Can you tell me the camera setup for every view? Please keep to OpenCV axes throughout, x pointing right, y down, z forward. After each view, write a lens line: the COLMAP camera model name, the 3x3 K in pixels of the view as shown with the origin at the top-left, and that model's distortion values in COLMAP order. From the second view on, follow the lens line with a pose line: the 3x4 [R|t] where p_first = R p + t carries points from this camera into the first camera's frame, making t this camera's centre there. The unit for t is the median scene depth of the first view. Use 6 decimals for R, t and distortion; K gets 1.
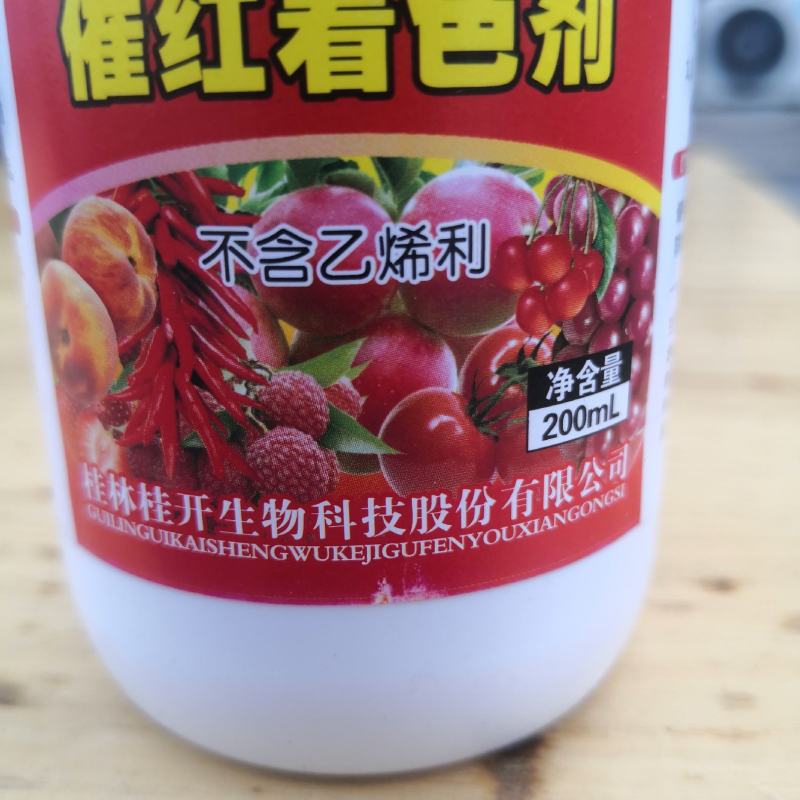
lens RADIAL K [[900.0, 0, 400.7], [0, 900.0, 415.7], [0, 0, 1]] dist [0.092021, -0.442176]
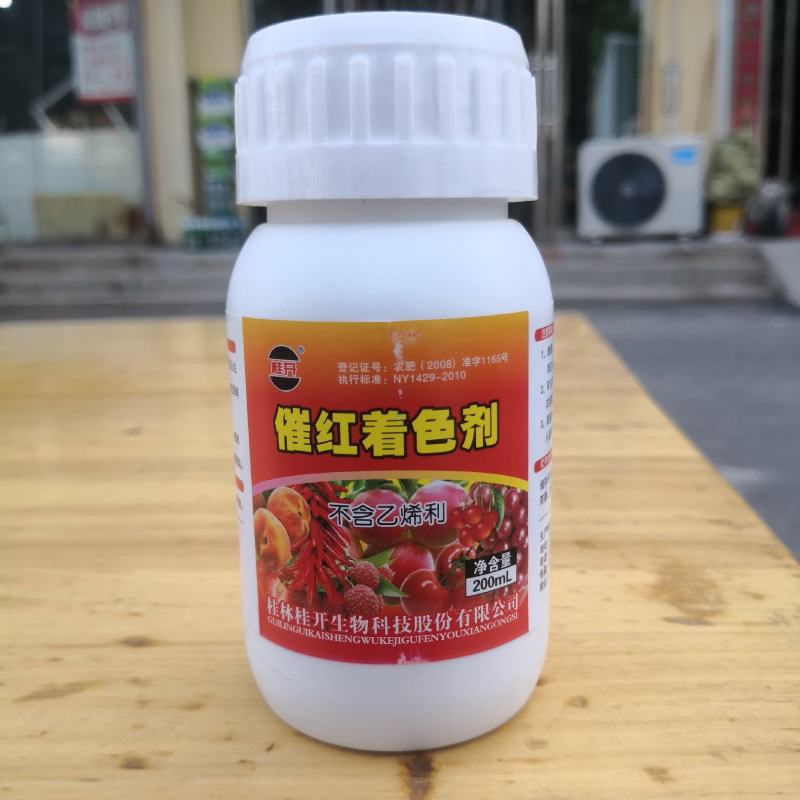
lens RADIAL K [[913.0, 0, 403.9], [0, 913.0, 399.4], [0, 0, 1]] dist [-0.001387, -0.058167]
pose [[0.998173, 0.007891, -0.059895, 0.126735], [-0.016659, 0.988945, -0.147341, -0.118910], [0.058070, 0.148070, 0.987271, -1.458748]]
